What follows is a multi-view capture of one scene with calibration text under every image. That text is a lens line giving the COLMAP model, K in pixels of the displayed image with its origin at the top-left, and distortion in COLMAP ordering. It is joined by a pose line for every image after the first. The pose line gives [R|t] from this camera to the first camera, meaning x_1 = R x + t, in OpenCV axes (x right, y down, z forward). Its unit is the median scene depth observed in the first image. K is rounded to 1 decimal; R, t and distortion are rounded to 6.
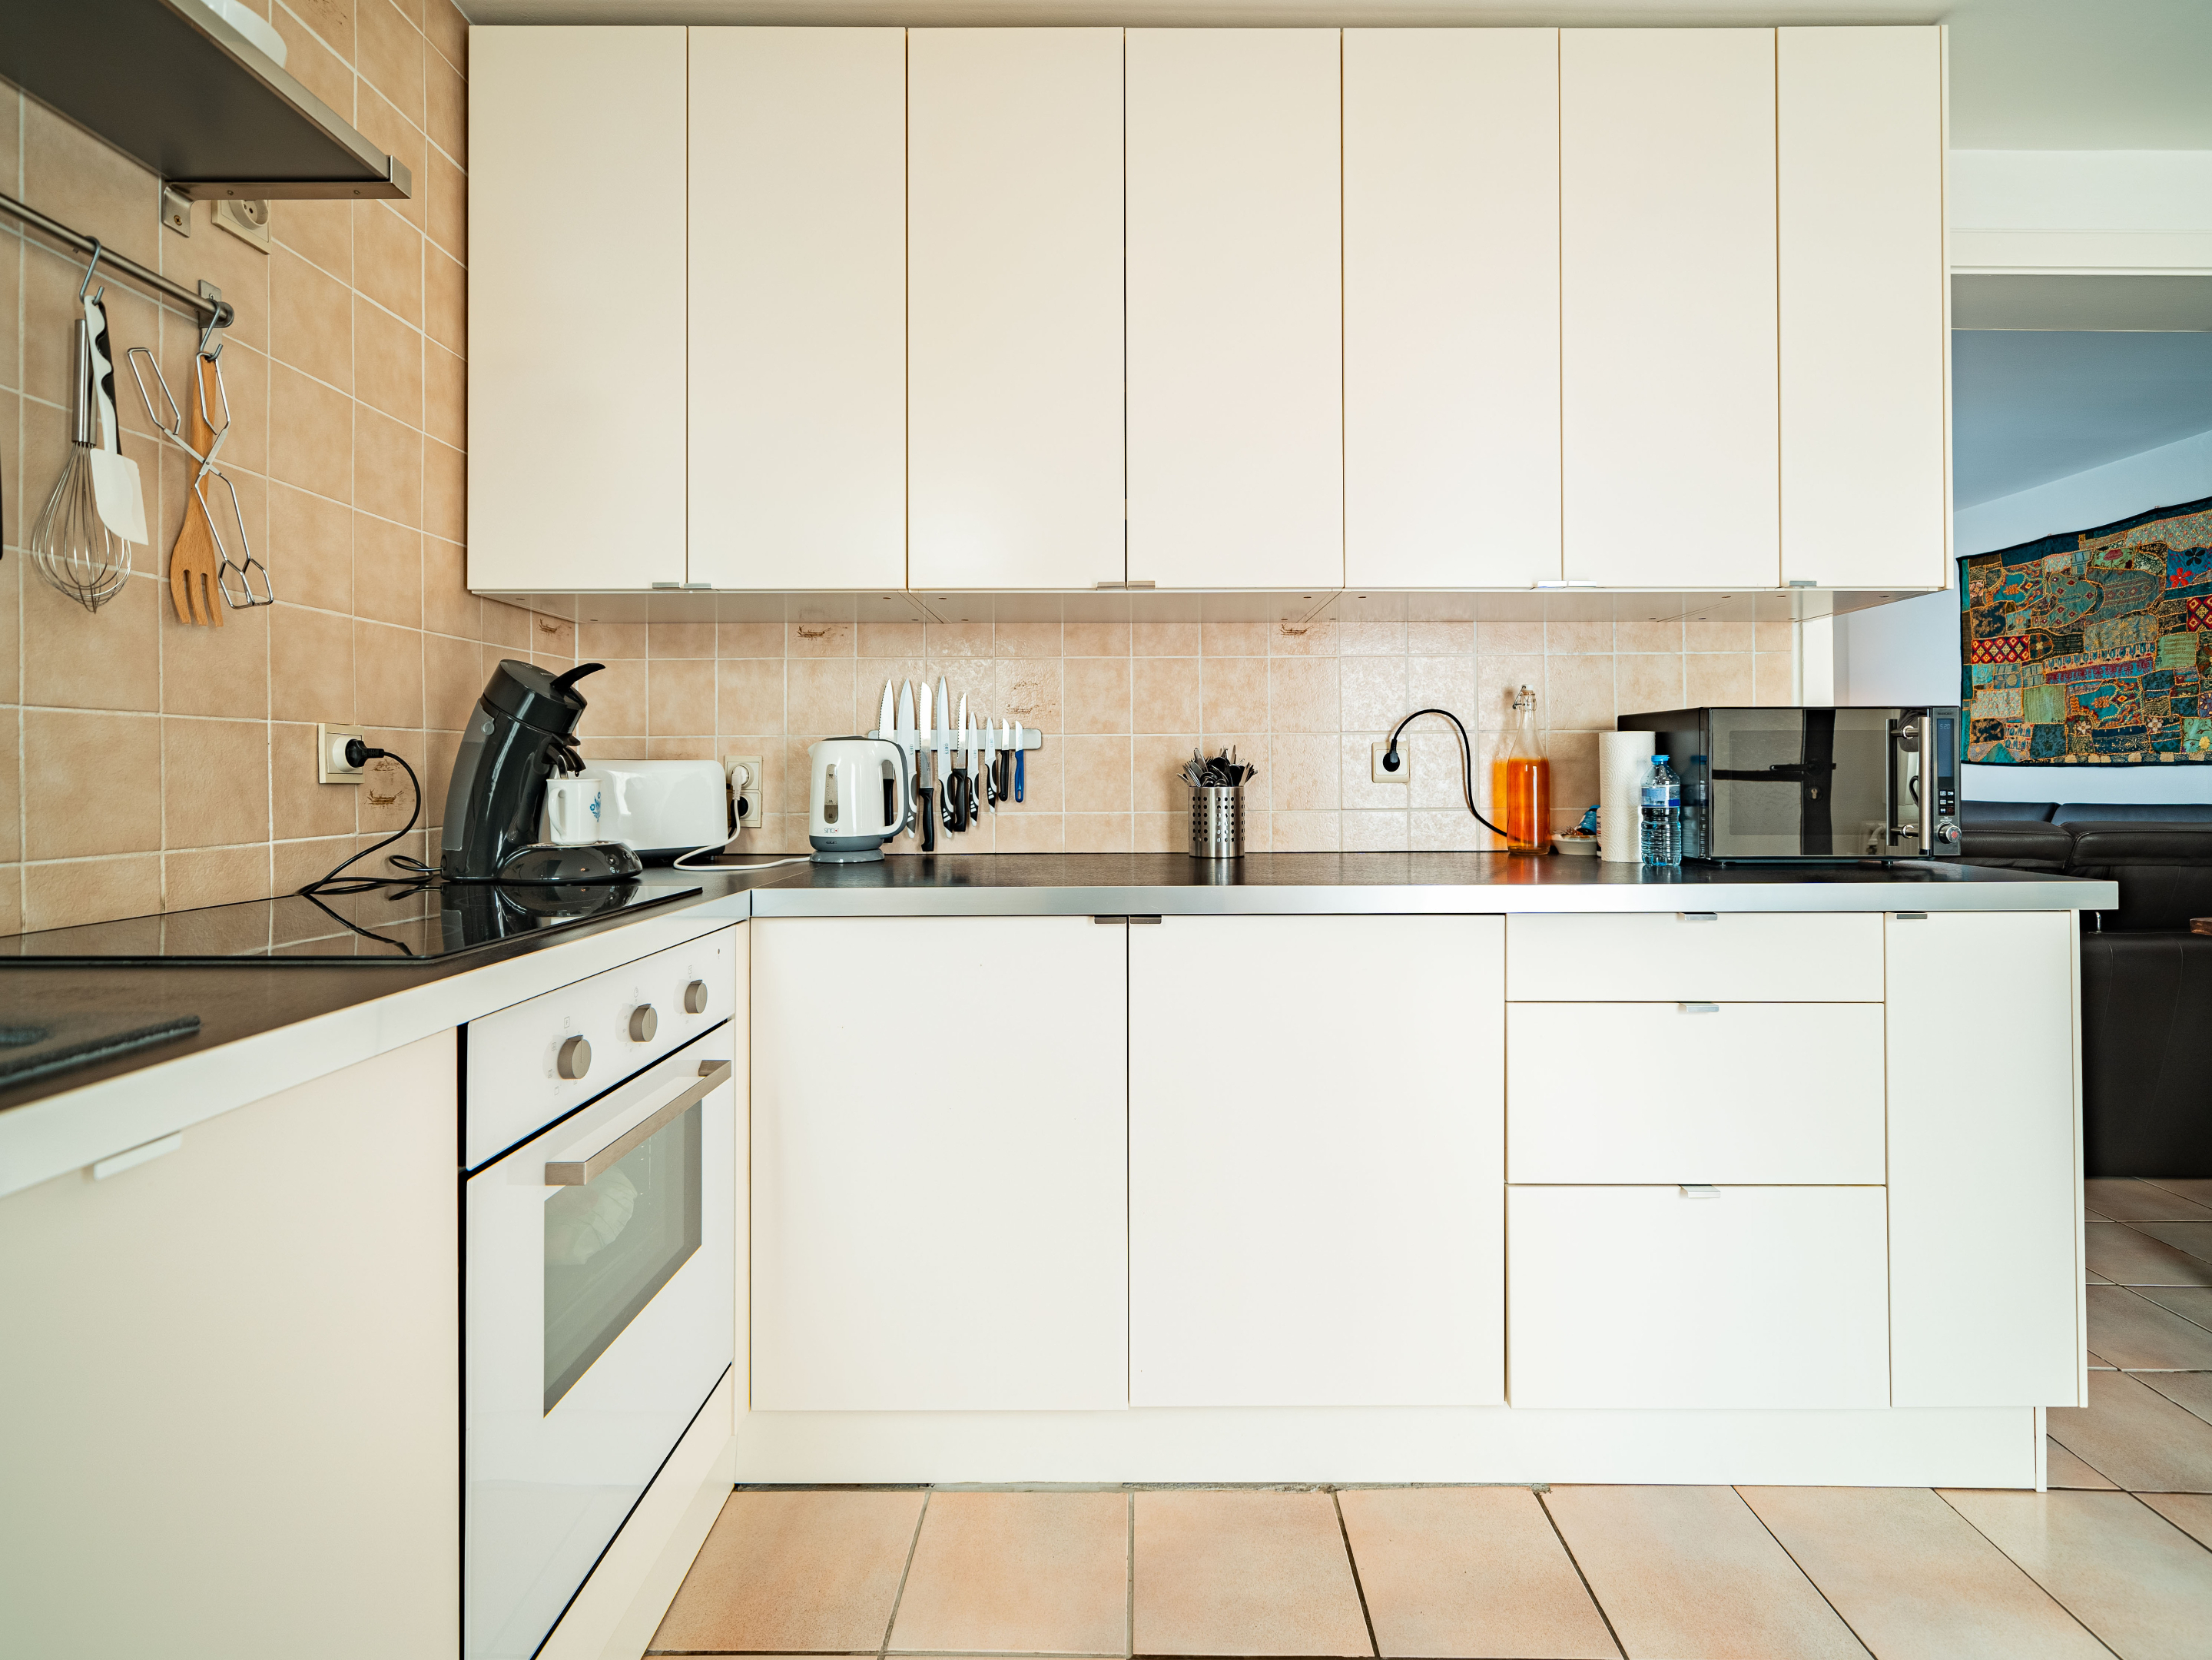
lens RADIAL K [[969.4, 0, 1127.5], [0, 969.4, 771.5], [0, 0, 1]] dist [0.001721, 0.000320]
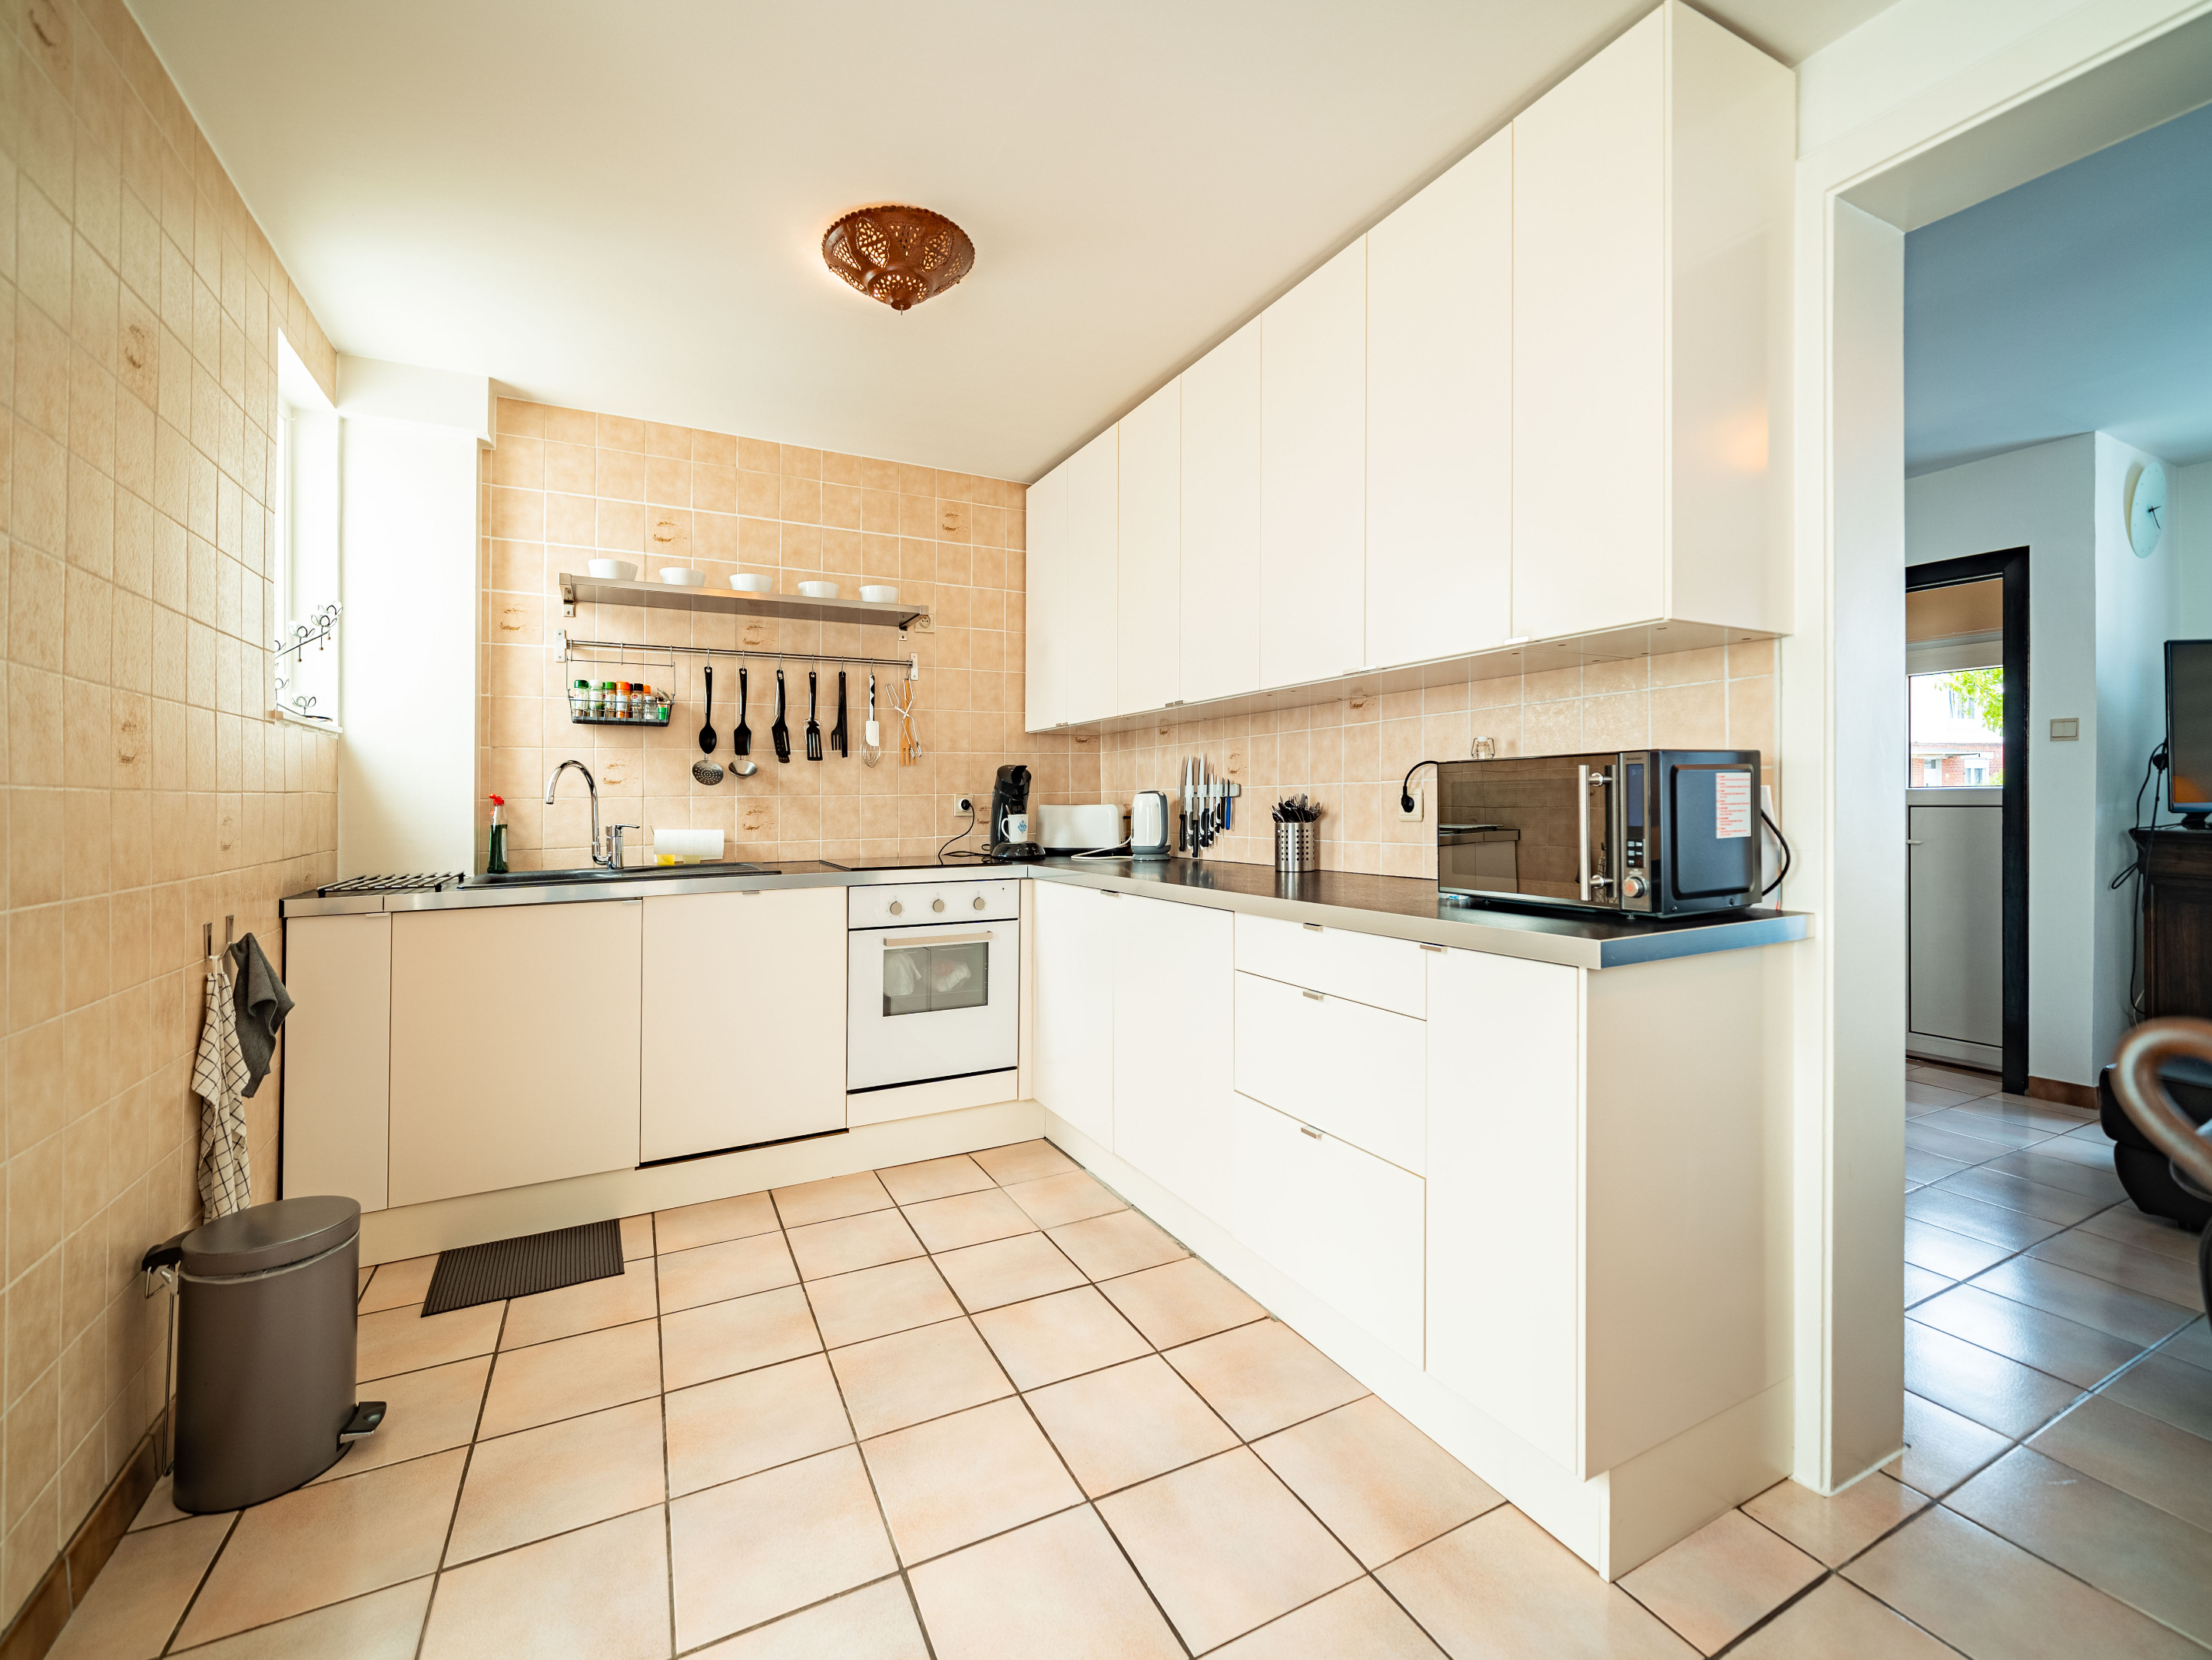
lens RADIAL K [[969.4, 0, 1120.5], [0, 969.4, 786.5], [0, 0, 1]] dist [0.001721, 0.000320]
pose [[0.456694, -0.015402, -0.889491, 1.308127], [0.010512, 0.999874, -0.011916, -0.024419], [0.889562, -0.003908, 0.456798, 0.121379]]
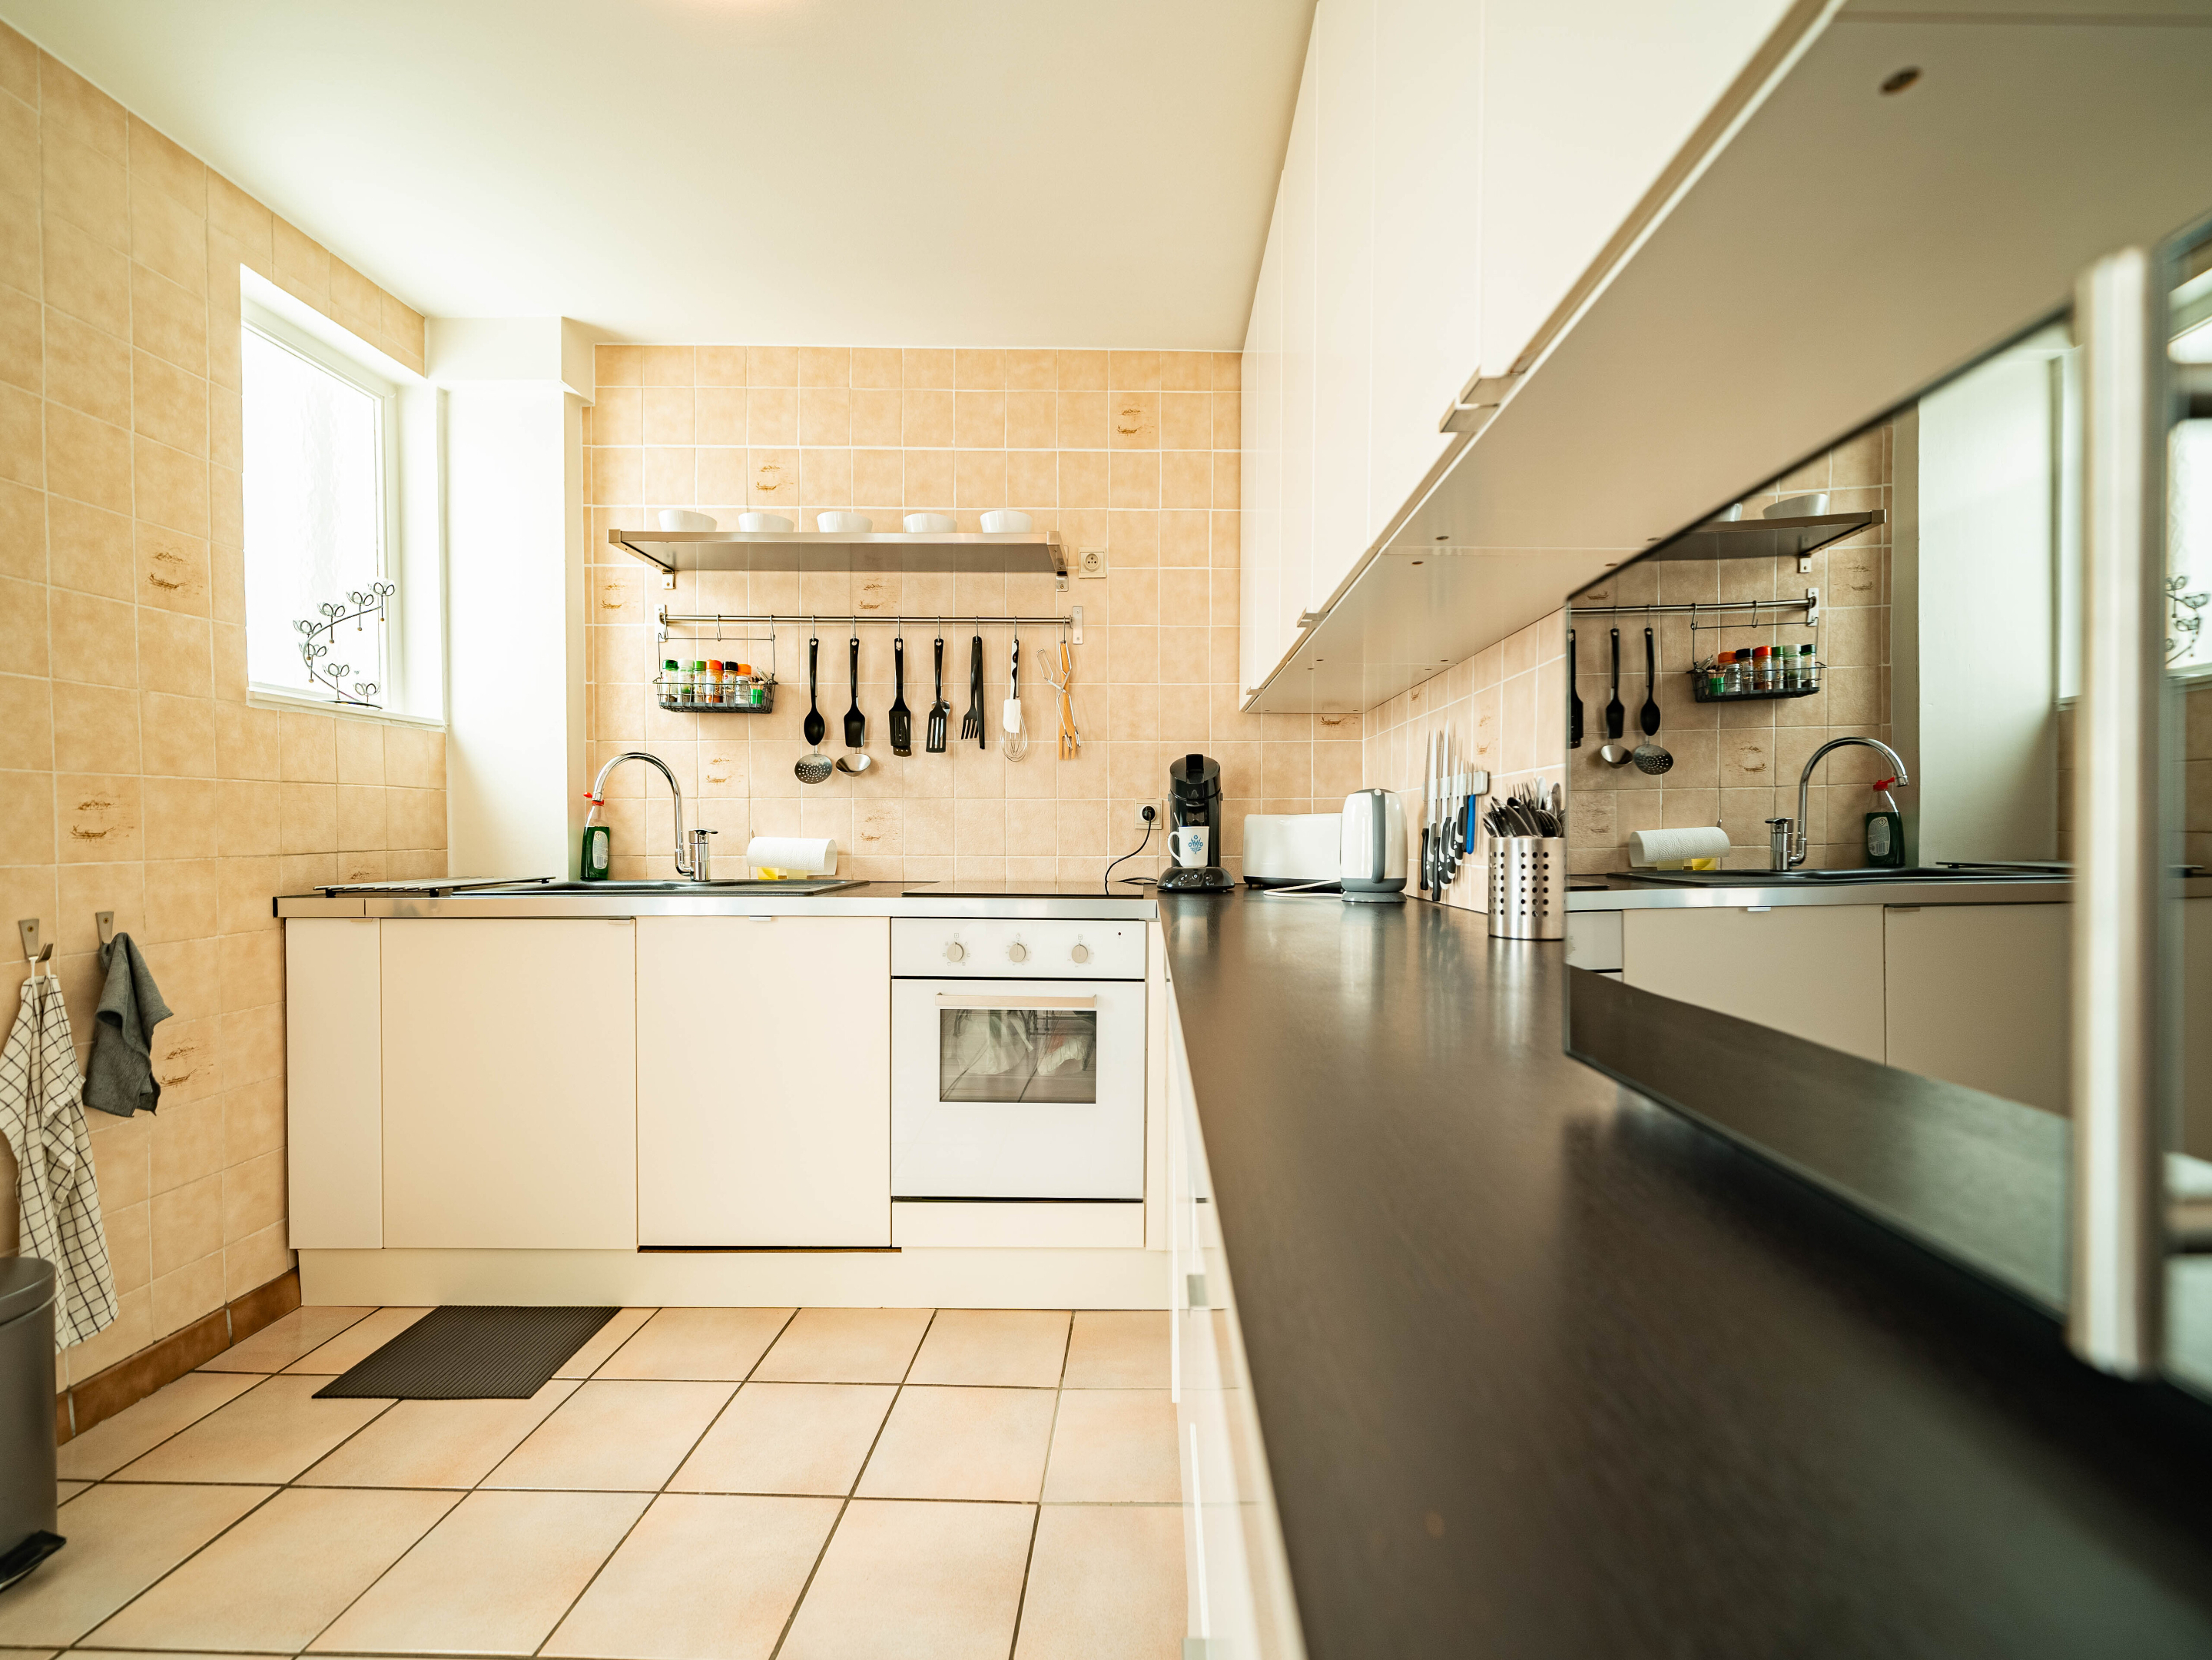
lens RADIAL K [[969.4, 0, 1133.8], [0, 969.4, 837.6], [0, 0, 1]] dist [0.001721, 0.000320]
pose [[-0.026903, 0.007112, -0.999613, 0.835253], [-0.002974, 0.999970, 0.007195, 0.011587], [0.999634, 0.003166, -0.026881, 0.761598]]
